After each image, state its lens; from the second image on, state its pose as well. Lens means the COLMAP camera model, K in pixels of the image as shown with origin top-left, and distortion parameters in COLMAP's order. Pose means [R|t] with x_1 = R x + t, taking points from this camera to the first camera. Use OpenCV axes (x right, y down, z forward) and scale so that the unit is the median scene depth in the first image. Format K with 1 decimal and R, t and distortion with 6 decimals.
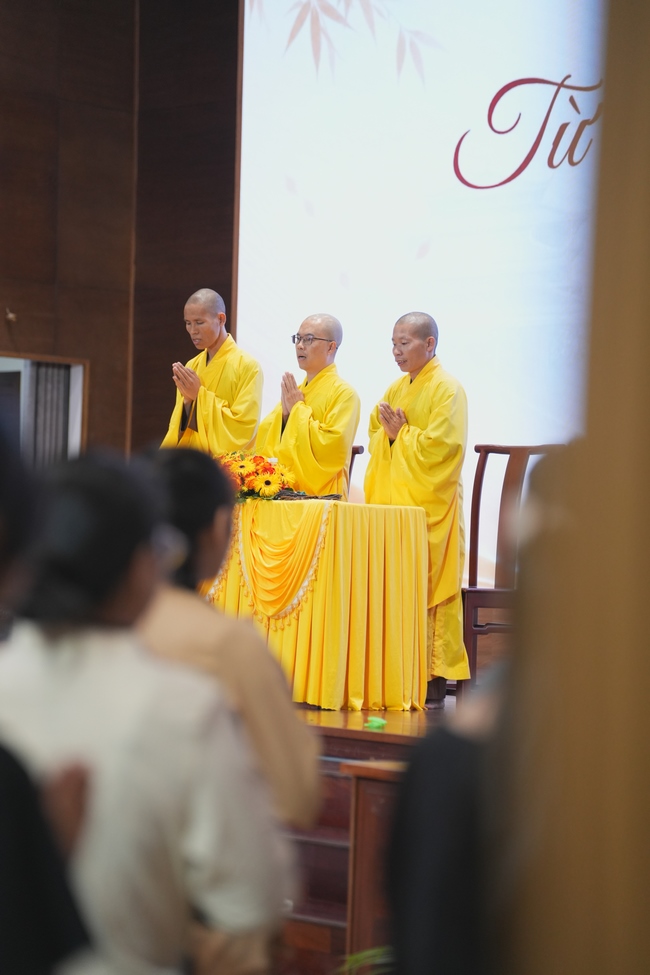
lens RADIAL K [[3046.3, 0, 325.0], [0, 3046.3, 487.5], [0, 0, 1]] dist [1.391218, 0.198814]
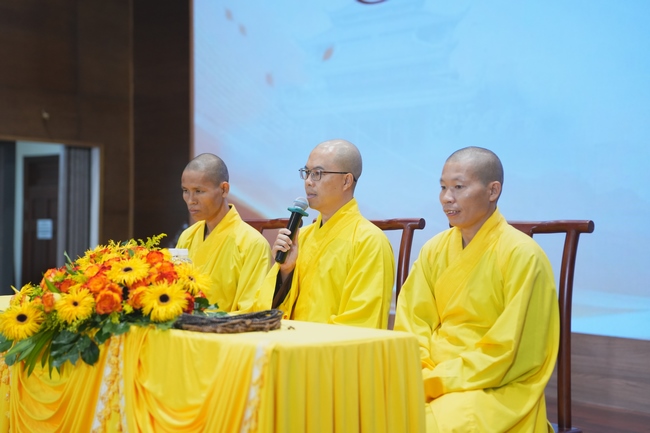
lens RADIAL K [[1389.7, 0, 325.0], [0, 1389.7, 216.5], [0, 0, 1]] dist [0.006075, 0.093835]
pose [[0.998596, -0.023421, 0.047510, 0.000447], [0.023052, 0.999700, 0.008315, -0.009100], [-0.047690, -0.007208, 0.998836, 0.326298]]
